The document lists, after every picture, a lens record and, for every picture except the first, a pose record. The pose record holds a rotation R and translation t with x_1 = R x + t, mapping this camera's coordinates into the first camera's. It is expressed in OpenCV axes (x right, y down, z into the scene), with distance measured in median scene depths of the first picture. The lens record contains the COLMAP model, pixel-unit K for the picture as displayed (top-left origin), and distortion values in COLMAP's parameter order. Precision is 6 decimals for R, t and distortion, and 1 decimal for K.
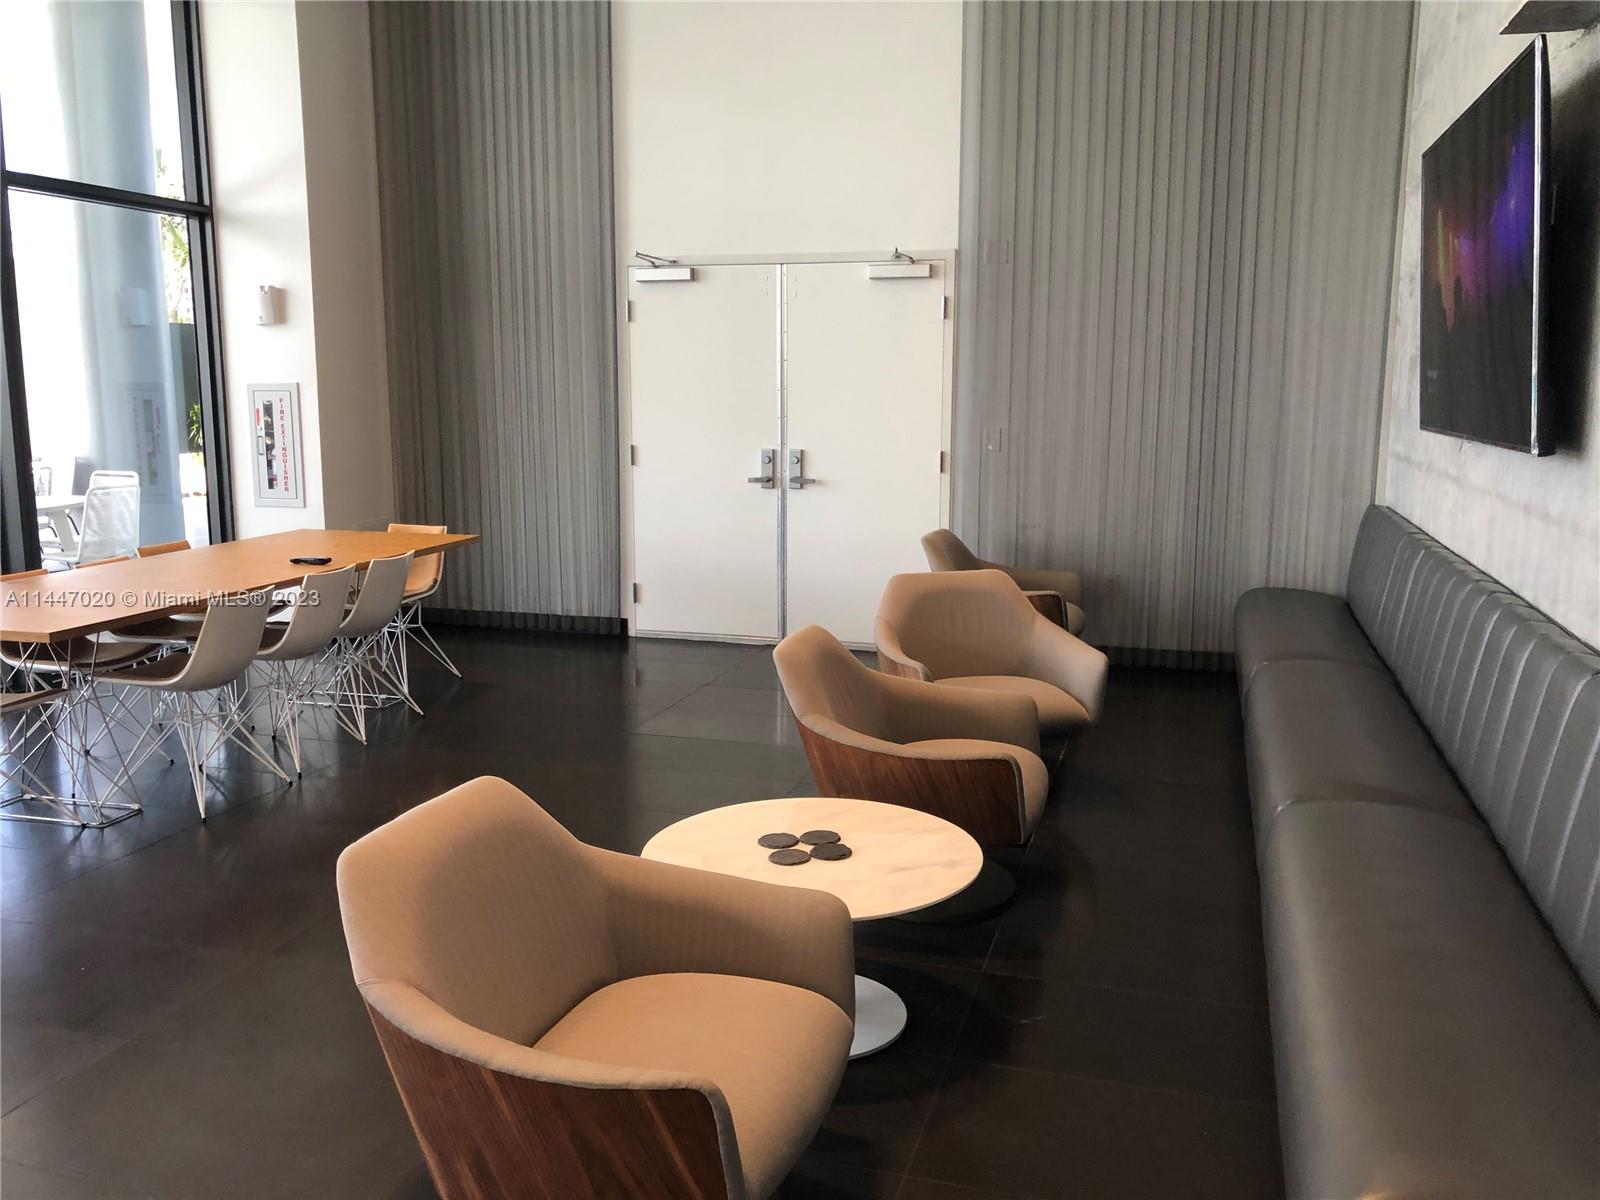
lens RADIAL K [[1335.6, 0, 801.2], [0, 1335.6, 601.5], [0, 0, 1]] dist [0.017916, 0.003330]
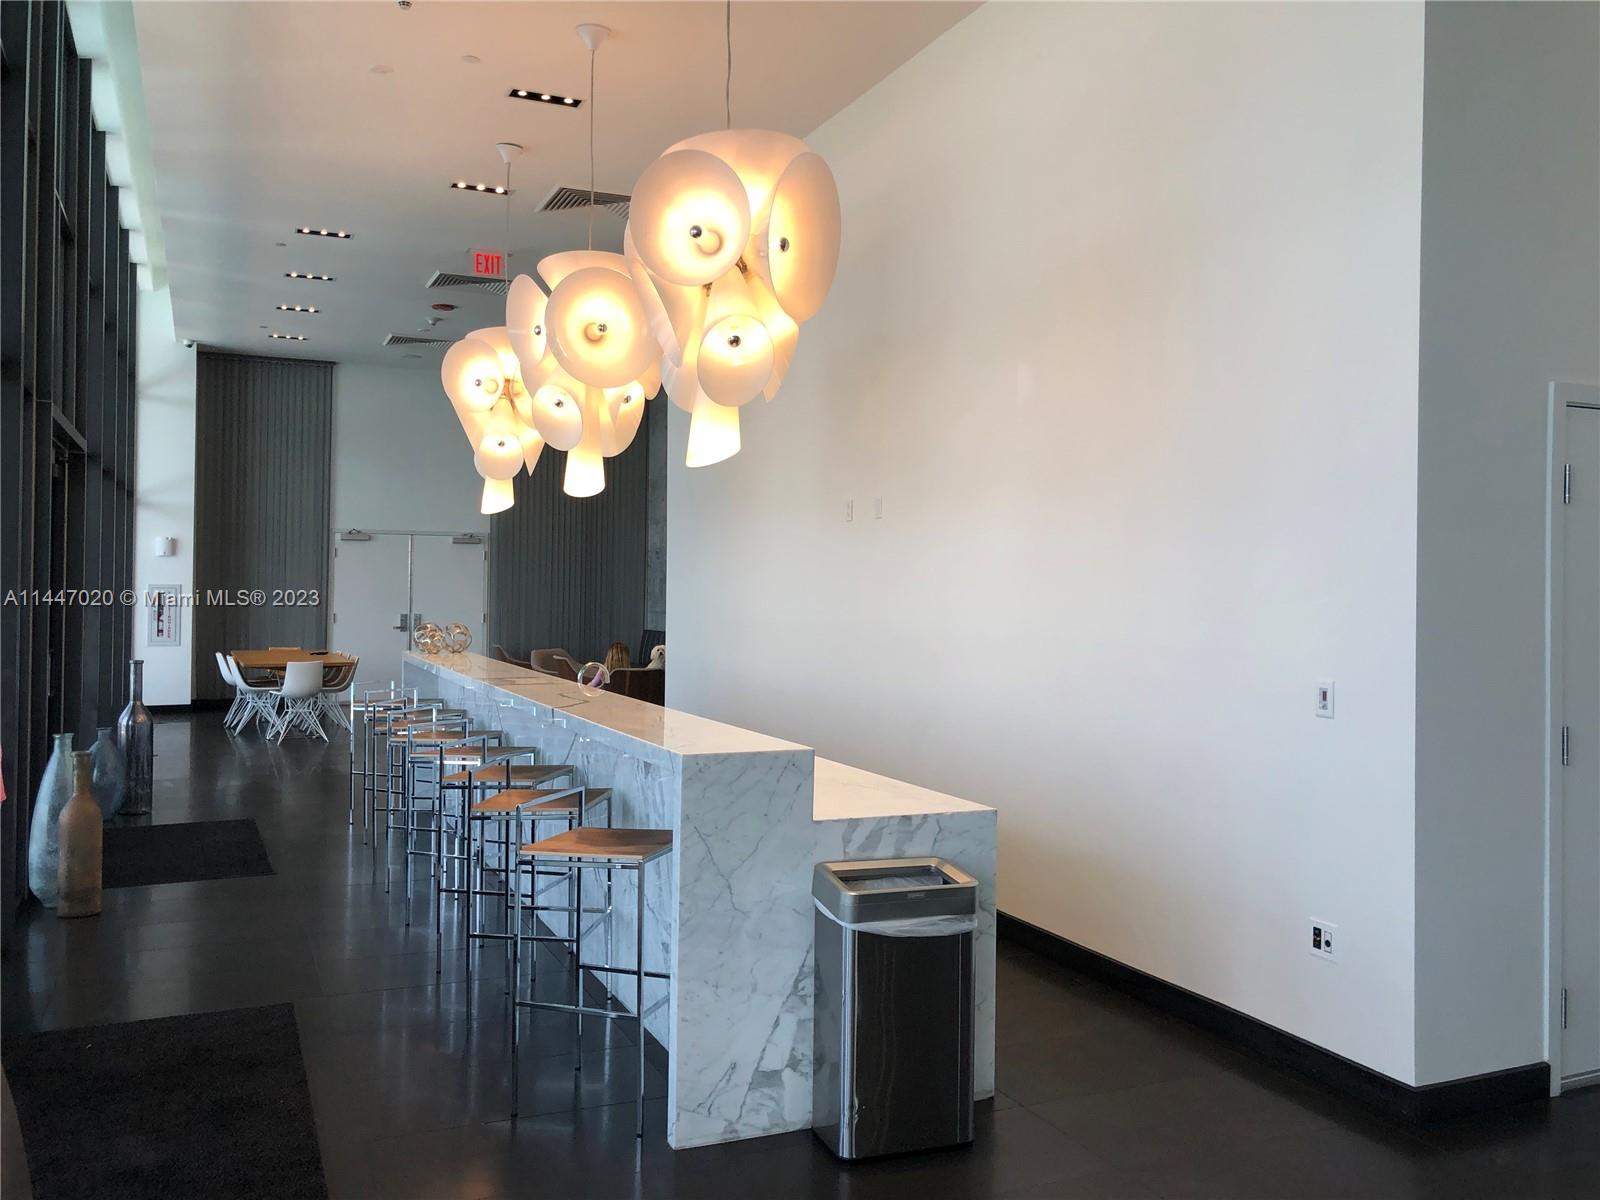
lens RADIAL K [[1335.6, 0, 799.7], [0, 1335.6, 595.5], [0, 0, 1]] dist [0.017916, 0.003330]
pose [[0.766910, 0.001582, 0.641753, -0.962429], [0.099716, 0.987558, -0.121598, 0.197310], [-0.633961, 0.157248, 0.757210, -1.143187]]
